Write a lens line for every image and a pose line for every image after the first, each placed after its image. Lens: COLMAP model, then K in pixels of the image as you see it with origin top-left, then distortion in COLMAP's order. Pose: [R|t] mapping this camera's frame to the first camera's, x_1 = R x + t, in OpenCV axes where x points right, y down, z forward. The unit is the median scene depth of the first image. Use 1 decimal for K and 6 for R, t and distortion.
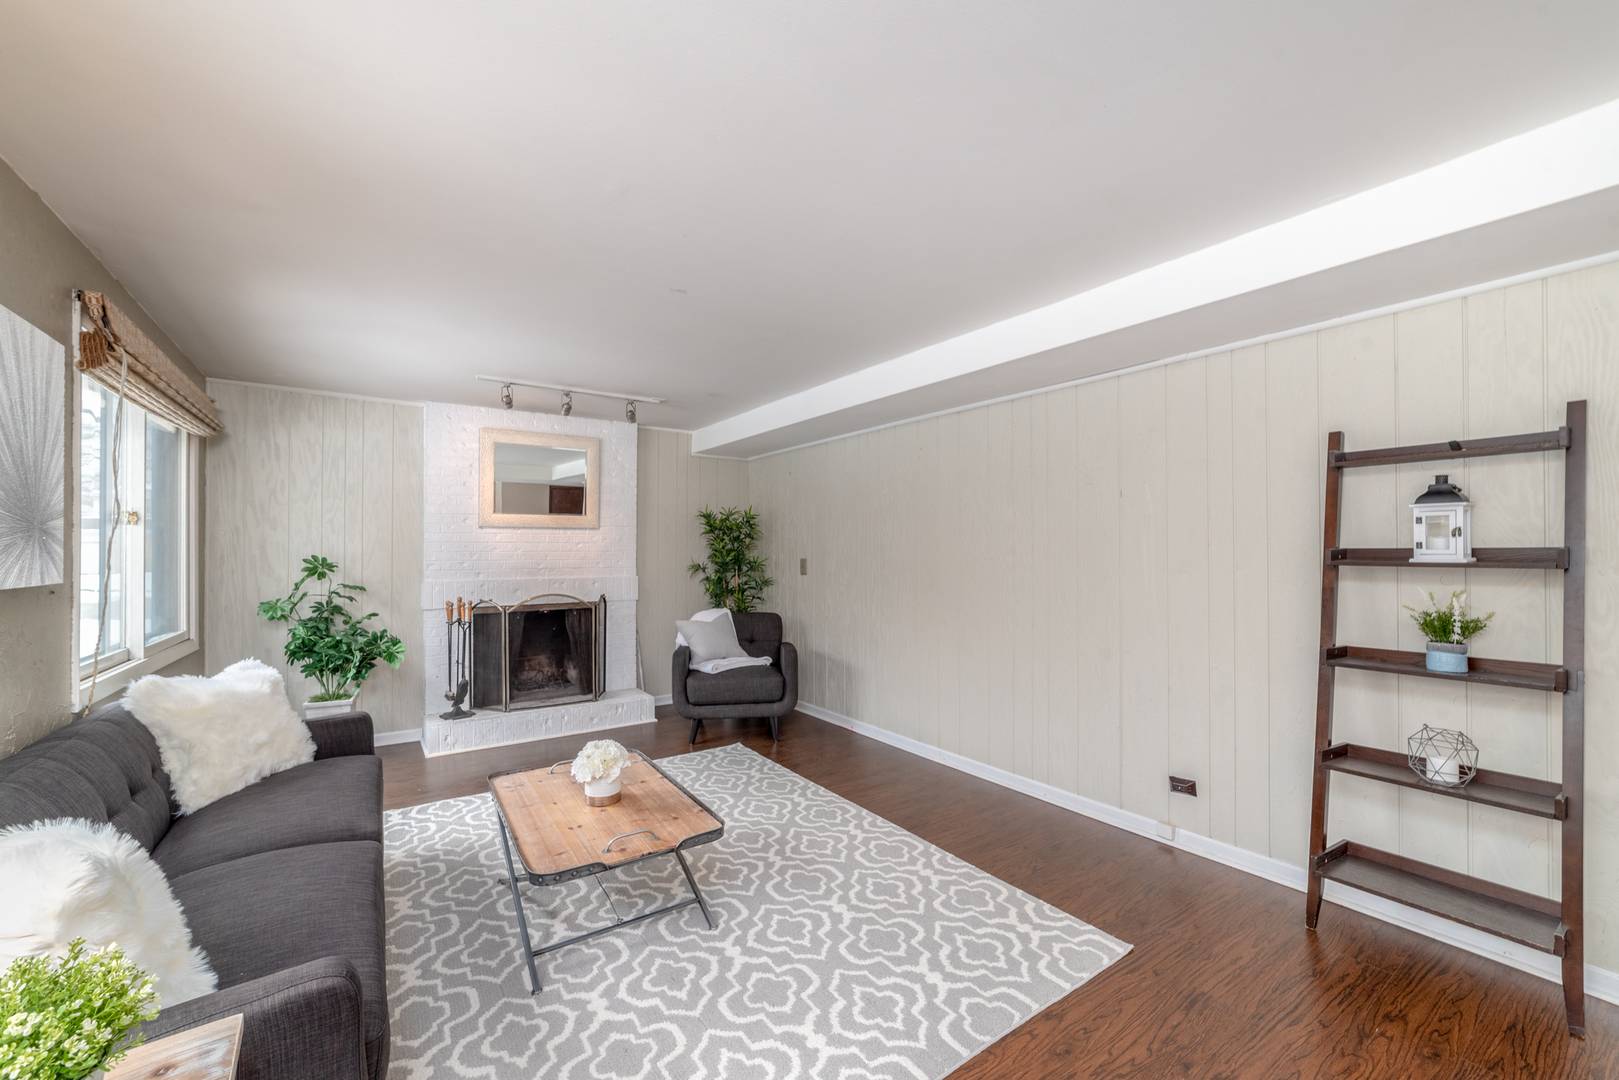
lens RADIAL K [[664.8, 0, 805.3], [0, 664.8, 535.7], [0, 0, 1]] dist [-0.000749, -0.000024]
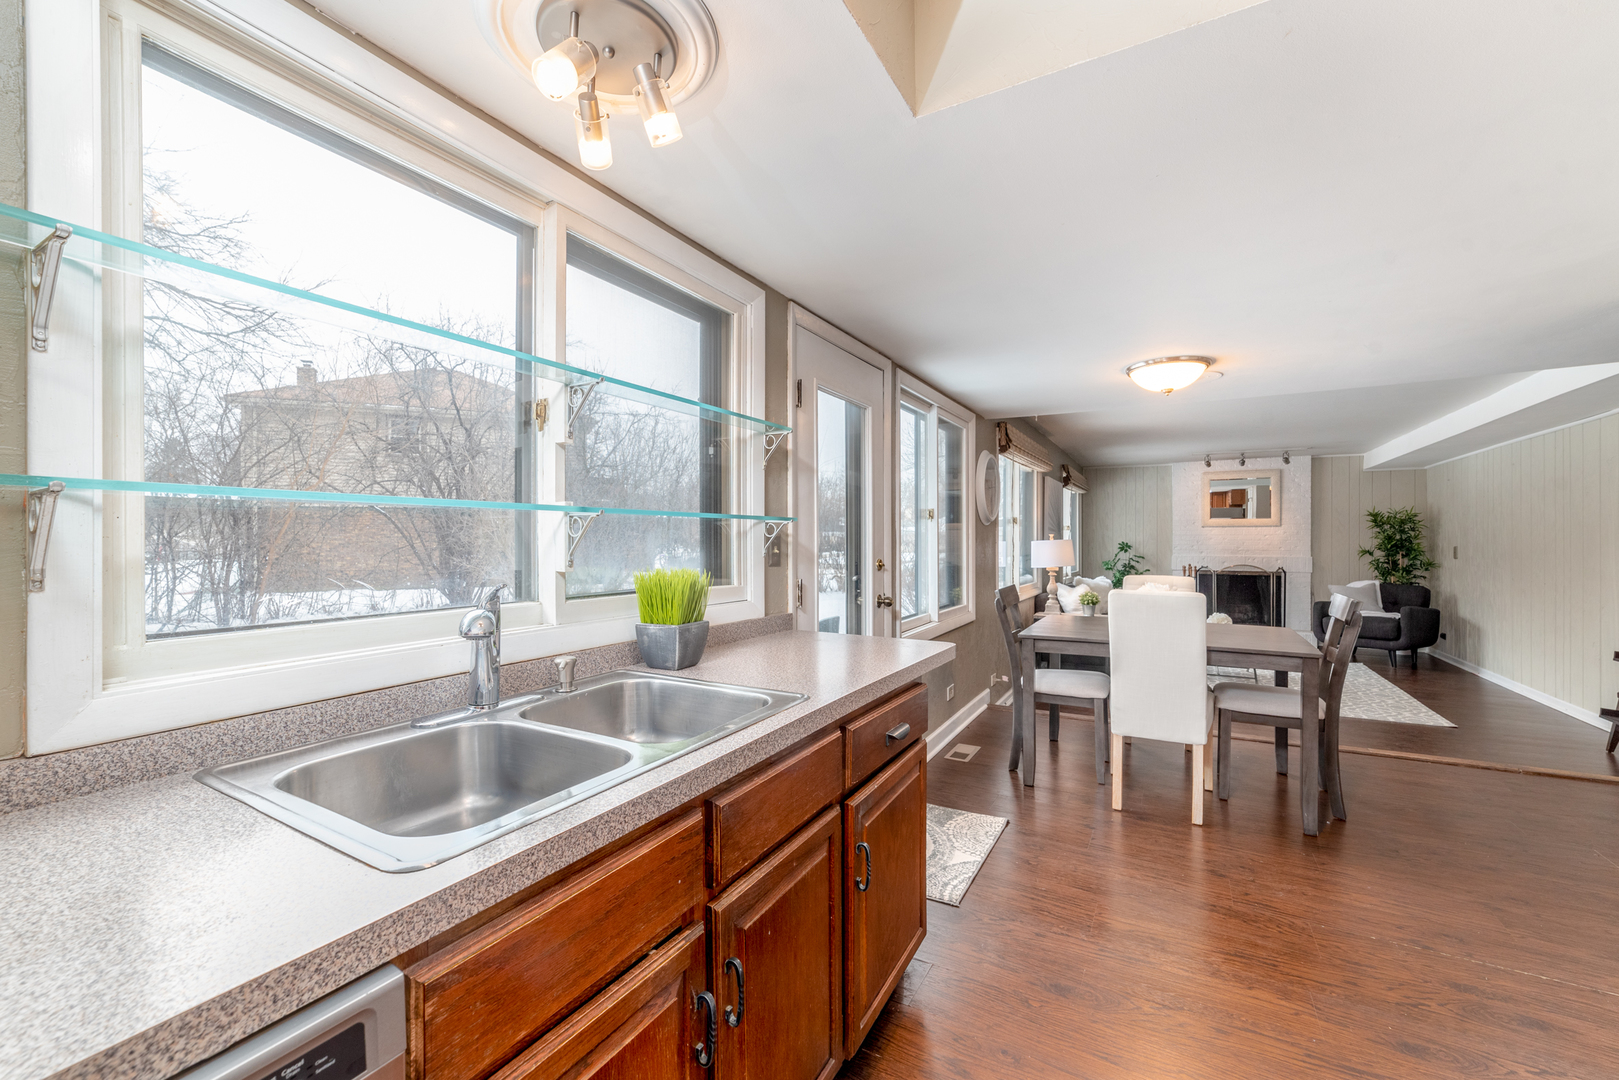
lens RADIAL K [[680.9, 0, 804.7], [0, 680.9, 557.9], [0, 0, 1]] dist [-0.012256, 0.000058]
pose [[0.481994, 0.027161, -0.875754, 0.592156], [0.020457, 0.998898, 0.042239, -0.027515], [0.875936, -0.038275, 0.480907, -0.823428]]
